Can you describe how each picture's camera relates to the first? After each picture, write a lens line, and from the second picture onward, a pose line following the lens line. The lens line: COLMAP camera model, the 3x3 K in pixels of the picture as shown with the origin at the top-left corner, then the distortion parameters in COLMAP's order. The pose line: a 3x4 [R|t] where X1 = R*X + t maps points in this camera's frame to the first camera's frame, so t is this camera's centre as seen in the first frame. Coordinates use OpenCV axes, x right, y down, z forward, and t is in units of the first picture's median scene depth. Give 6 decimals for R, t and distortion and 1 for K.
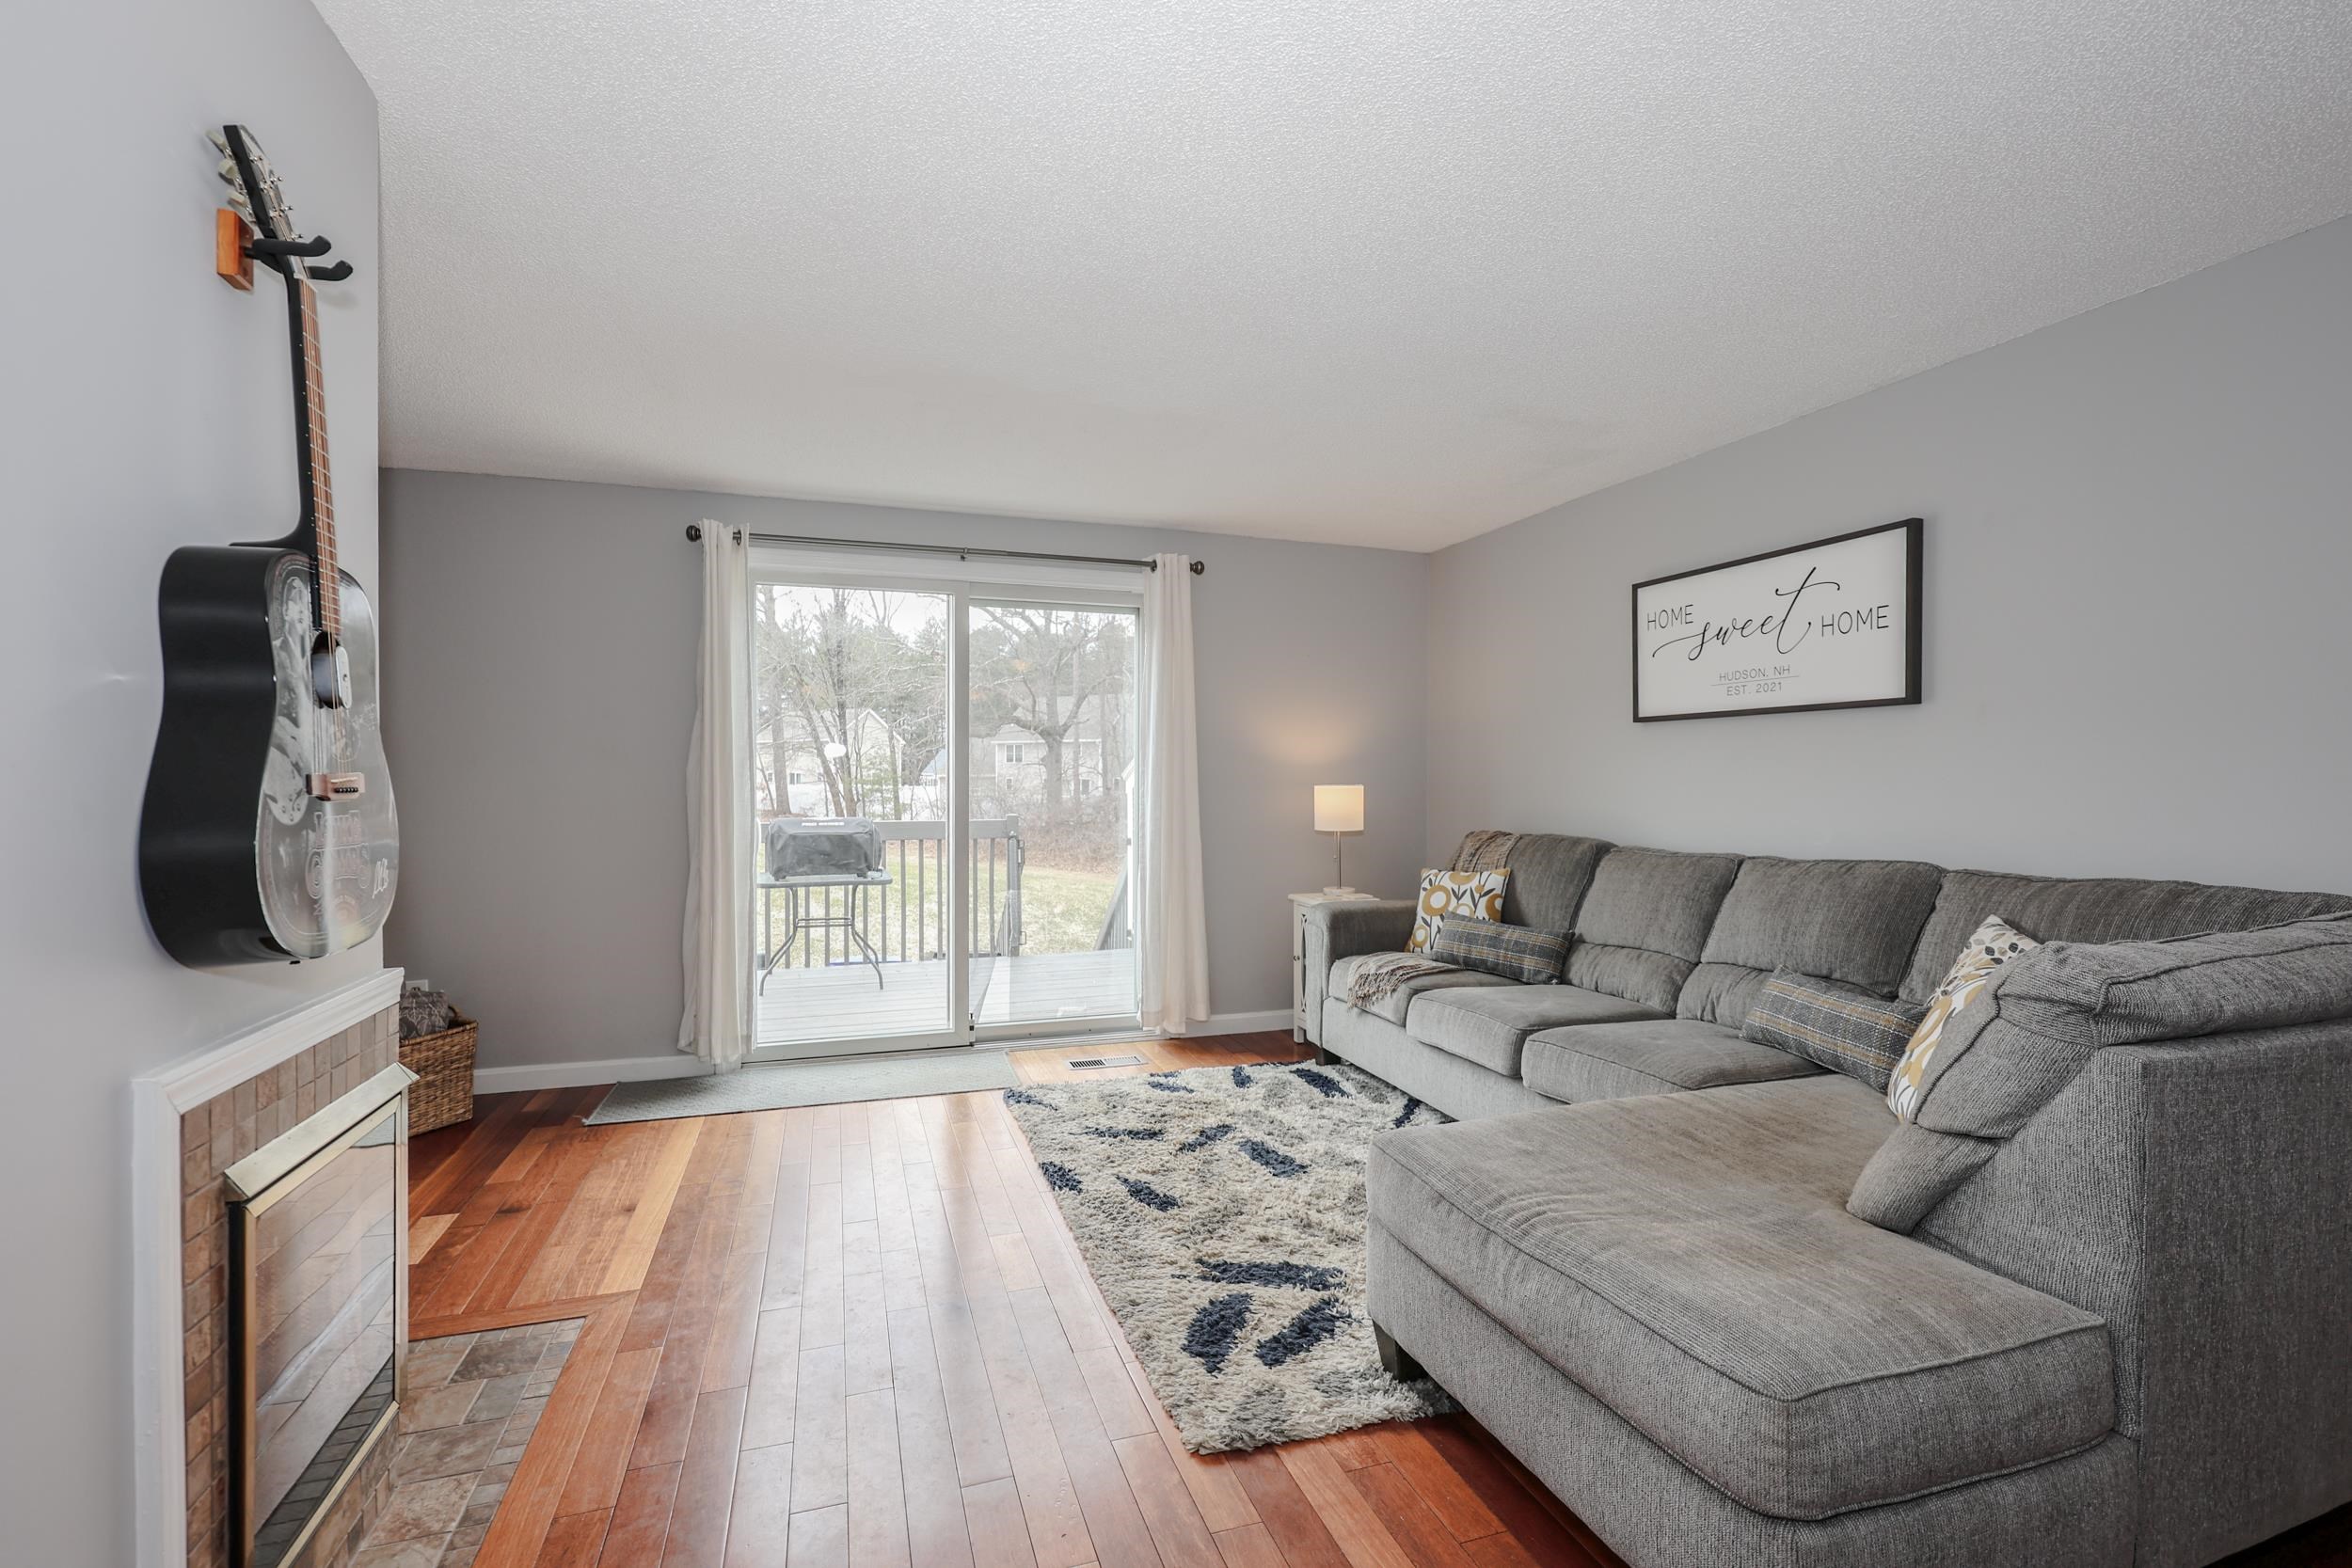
lens RADIAL K [[997.9, 0, 1163.3], [0, 997.9, 785.6], [0, 0, 1]] dist [0.003088, -0.000418]
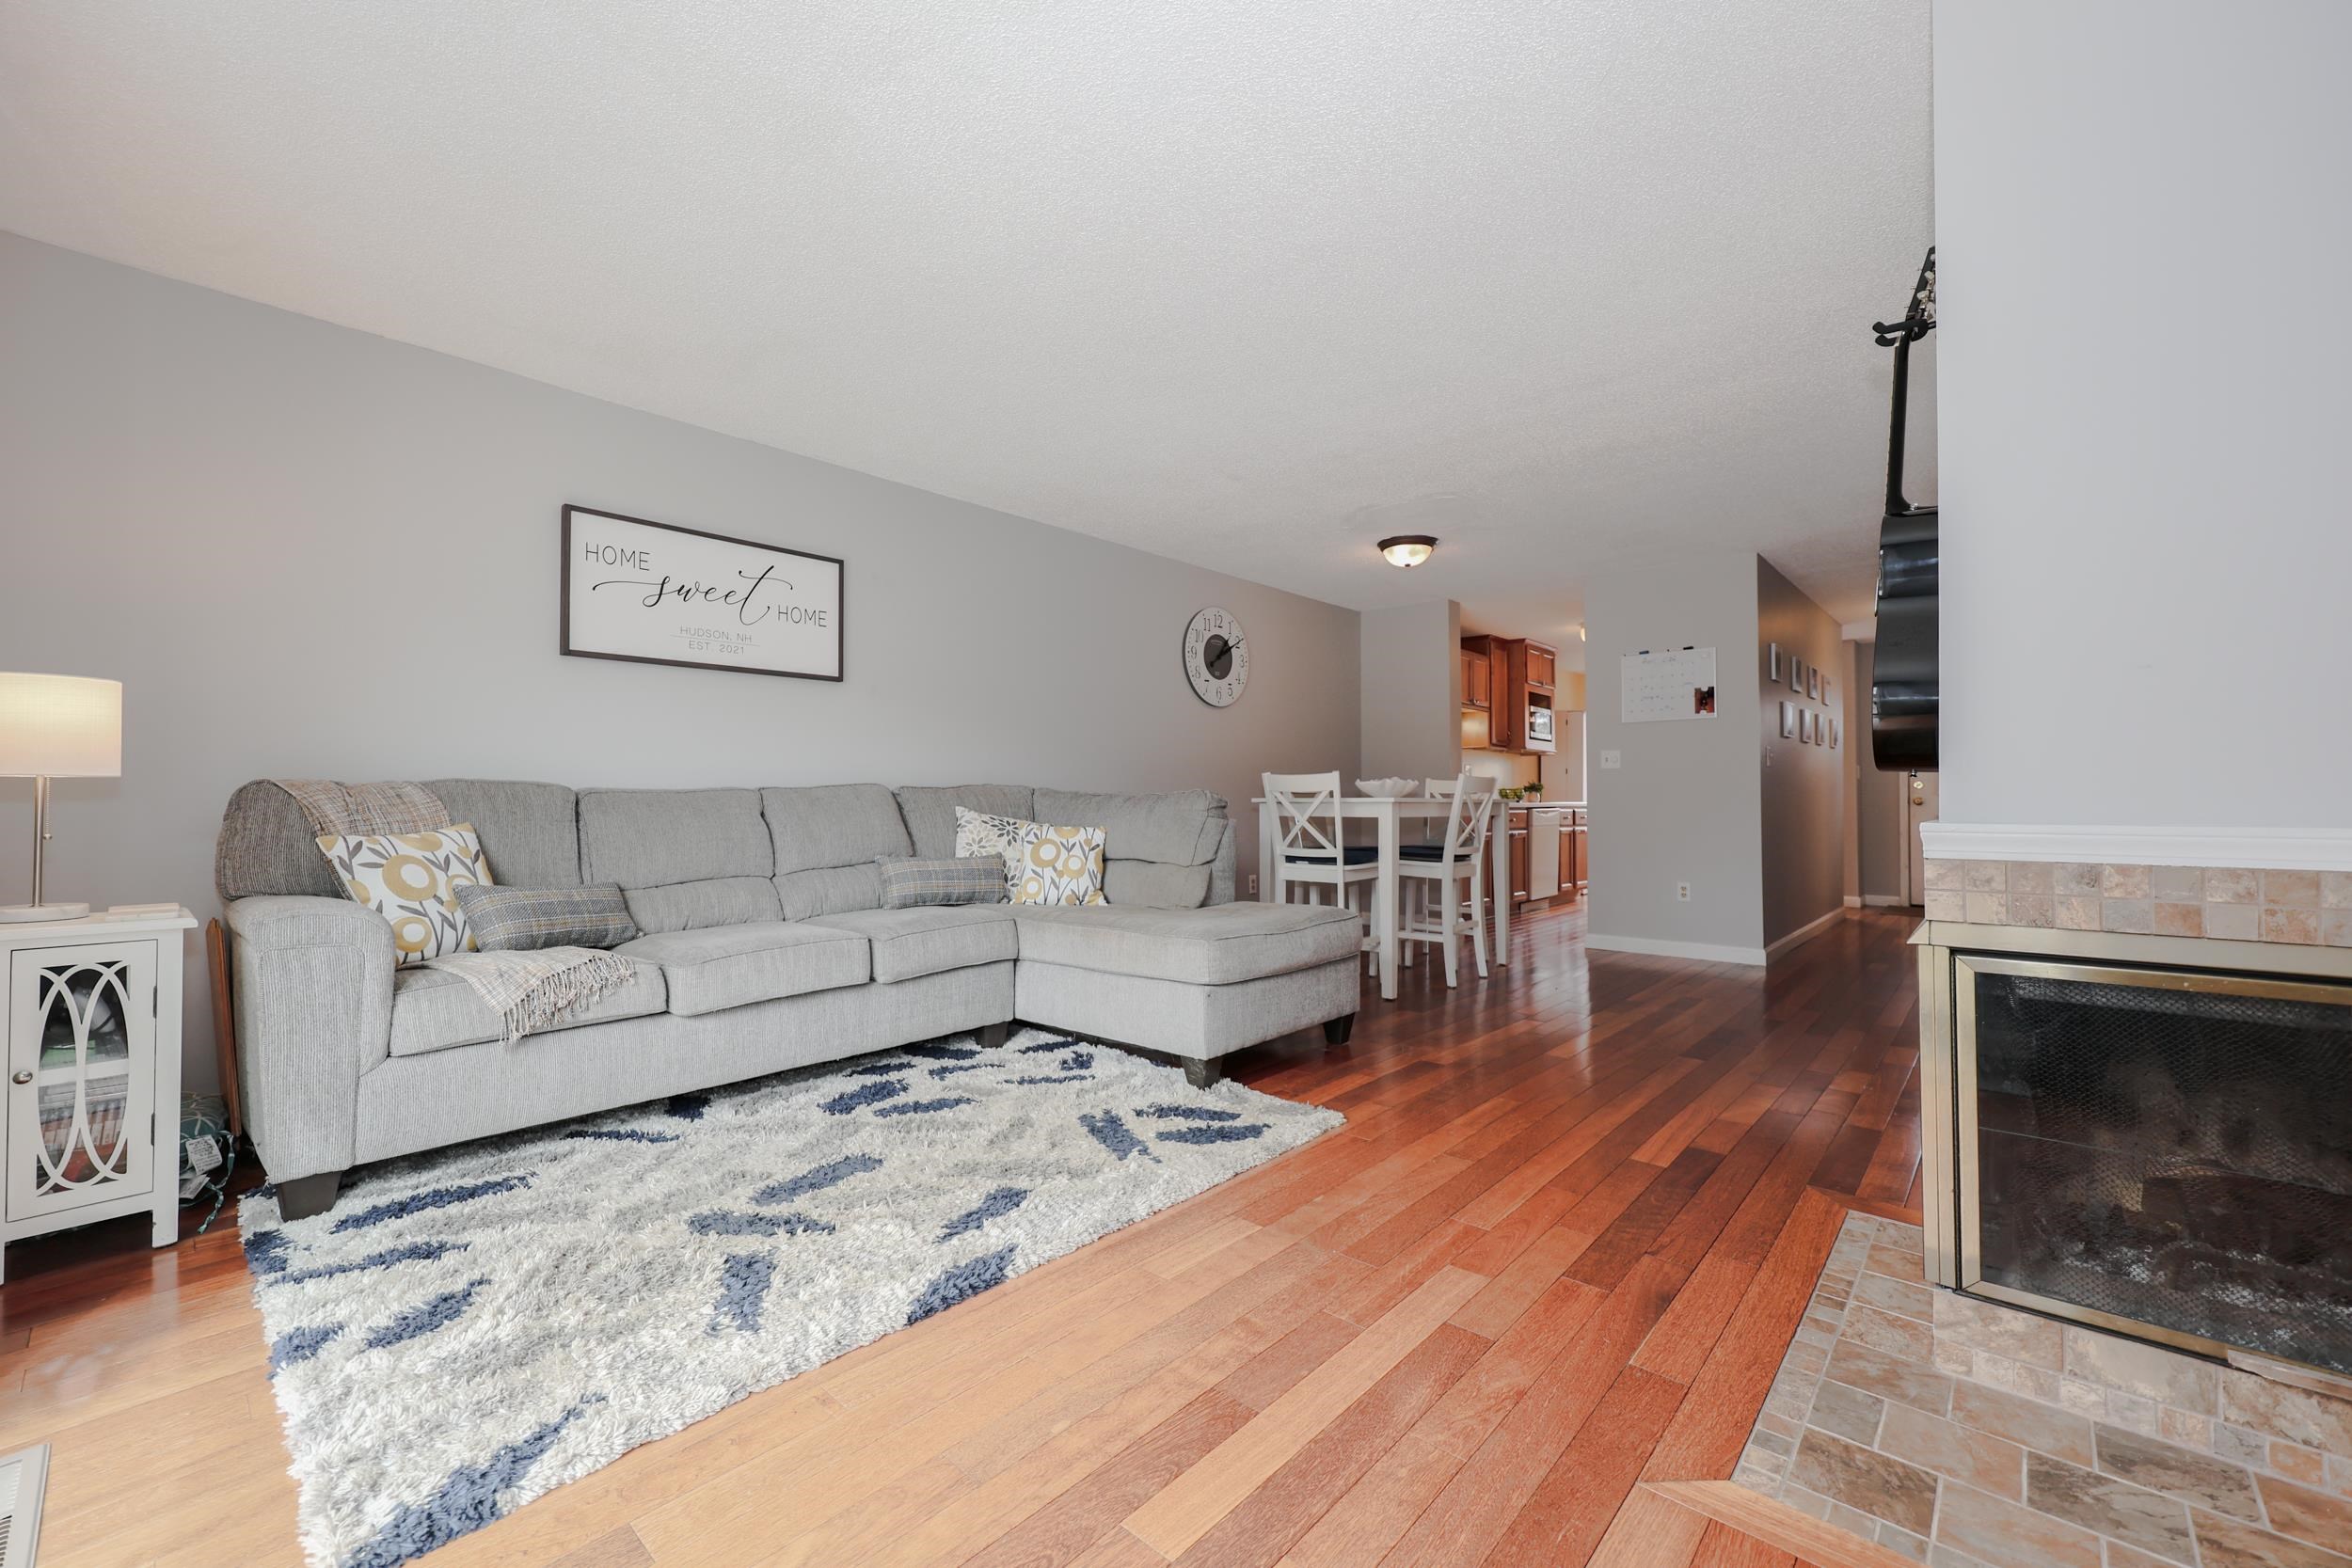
lens RADIAL K [[952.0, 0, 1158.8], [0, 952.0, 782.2], [0, 0, 1]] dist [0.001792, 0.000406]
pose [[-0.486379, 0.018665, 0.873549, -0.566352], [0.006451, 0.999821, -0.017771, 0.074847], [-0.873724, -0.003008, -0.486412, 0.973818]]
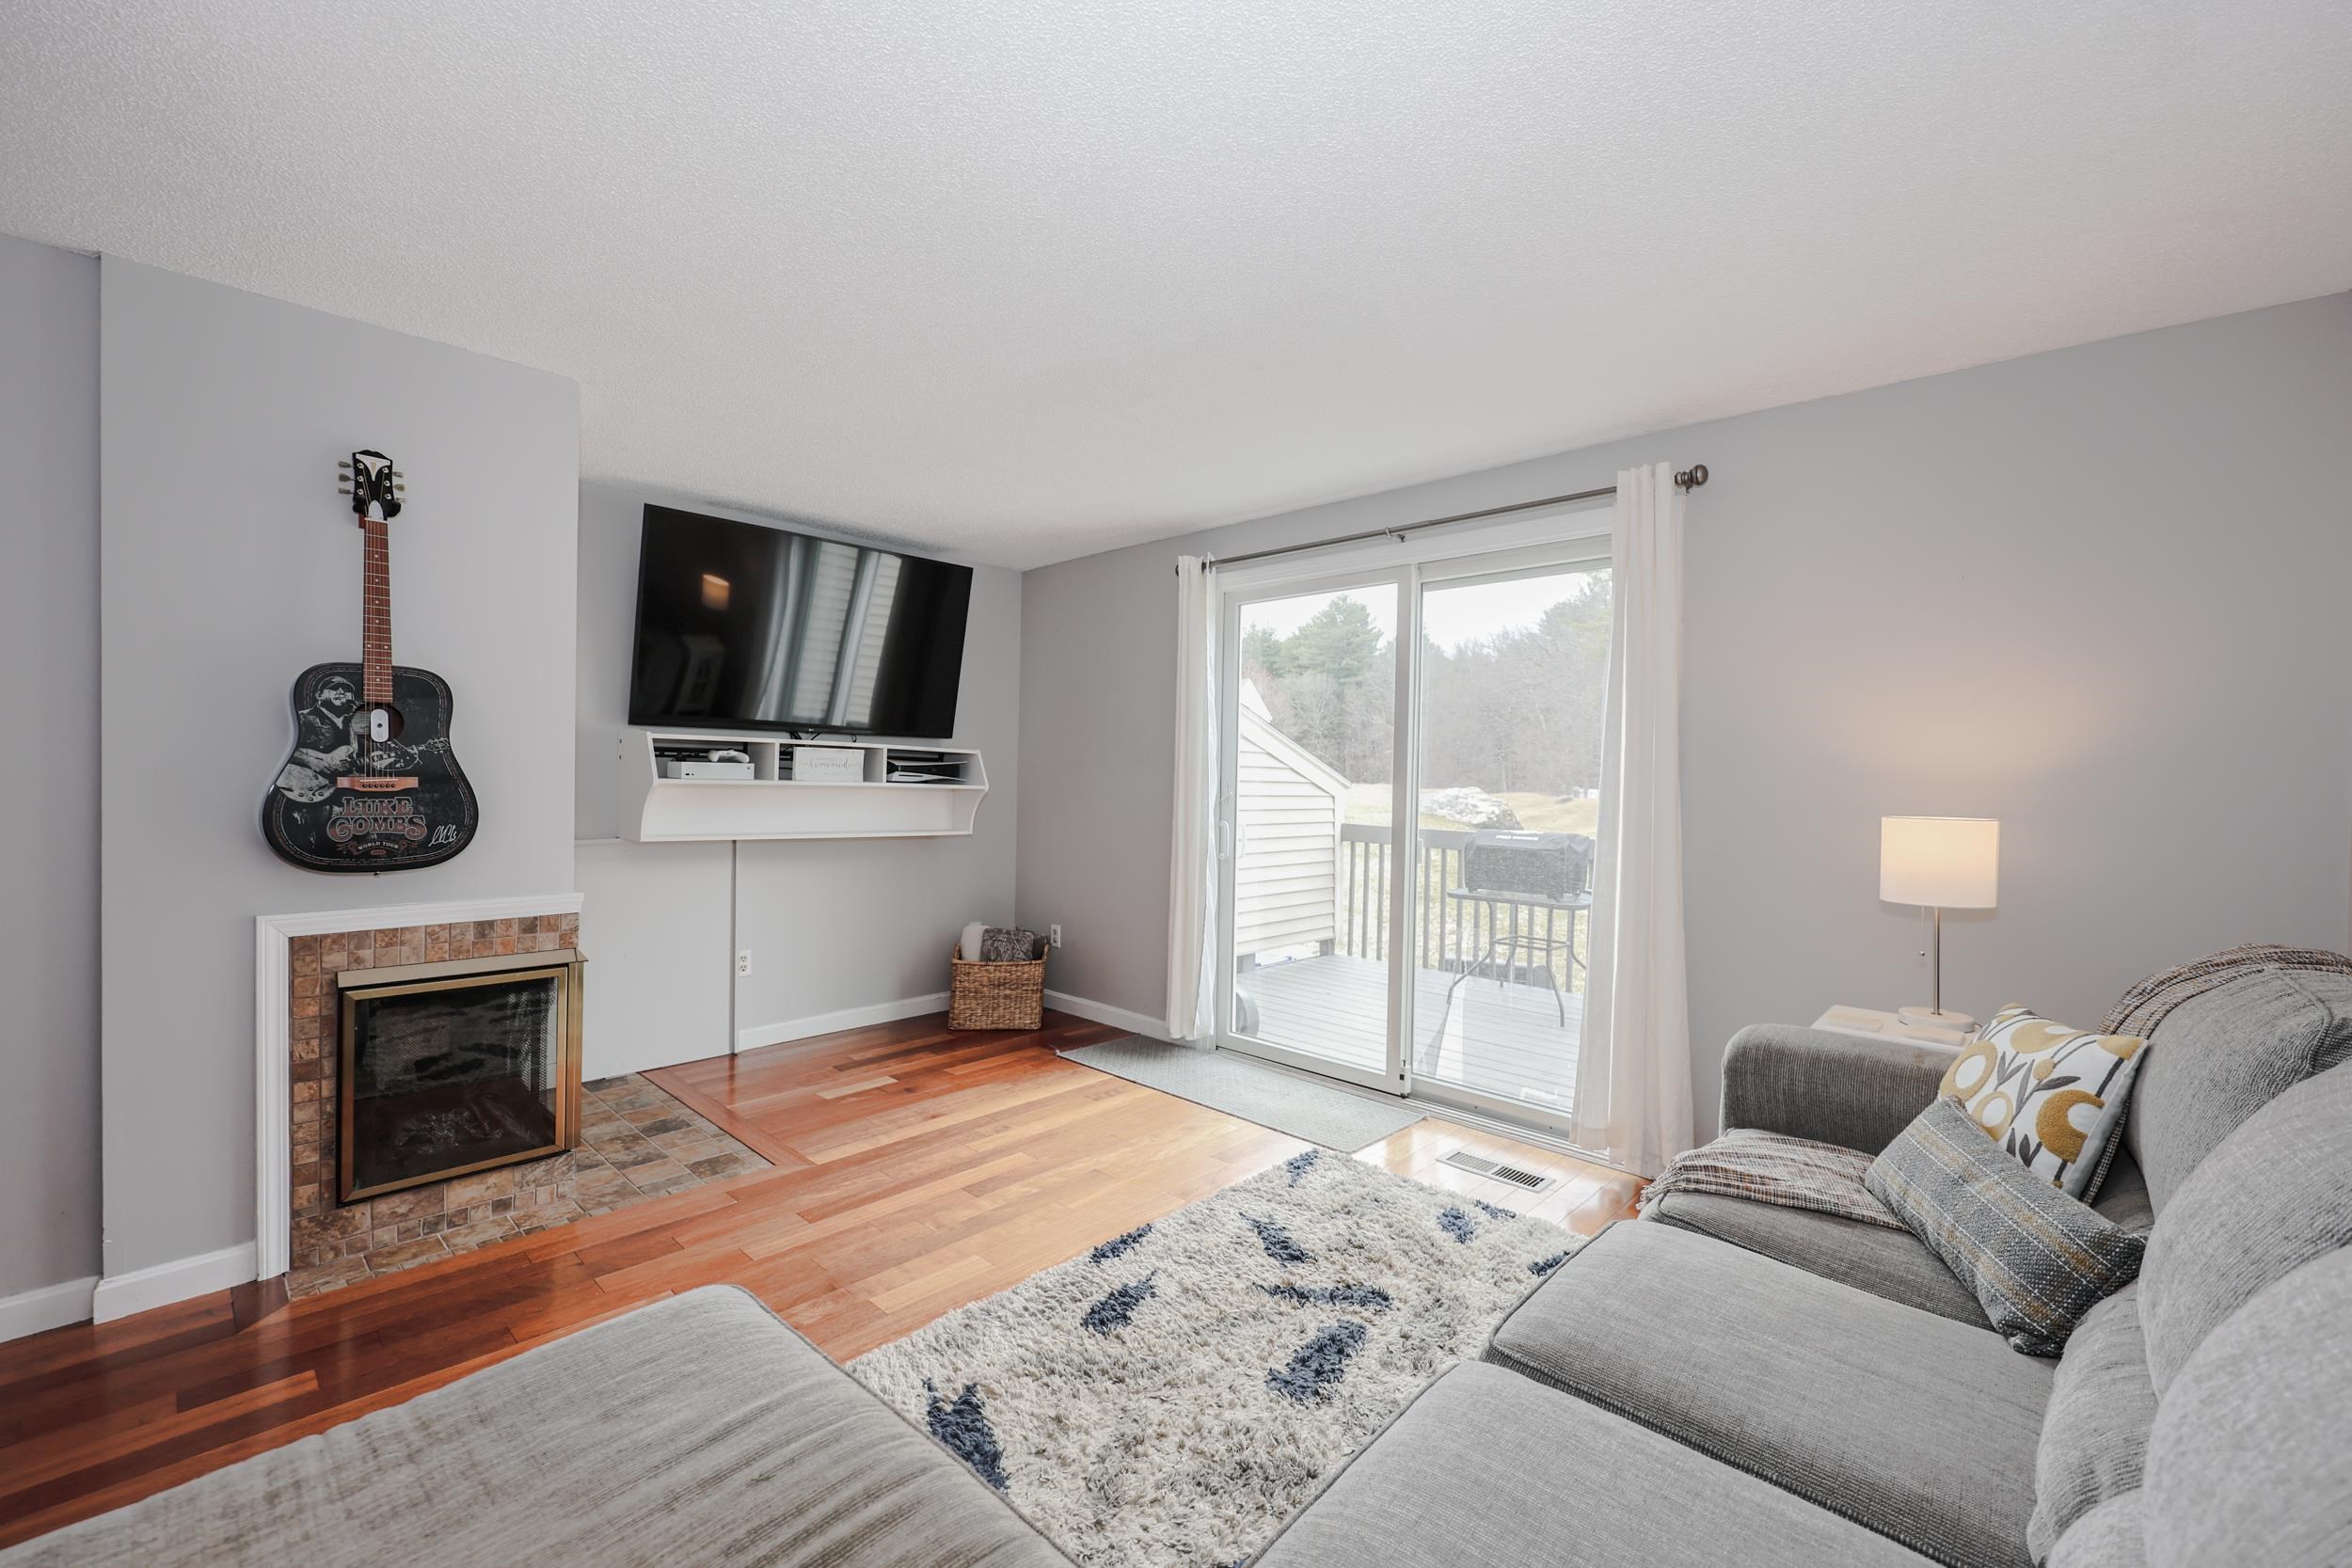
lens RADIAL K [[952.0, 0, 1185.5], [0, 952.0, 791.3], [0, 0, 1]] dist [0.001792, 0.000406]
pose [[0.495225, 0.021489, -0.868499, 0.528217], [-0.024098, 0.999649, 0.010993, -0.013726], [0.868431, 0.015485, 0.495569, 0.512691]]
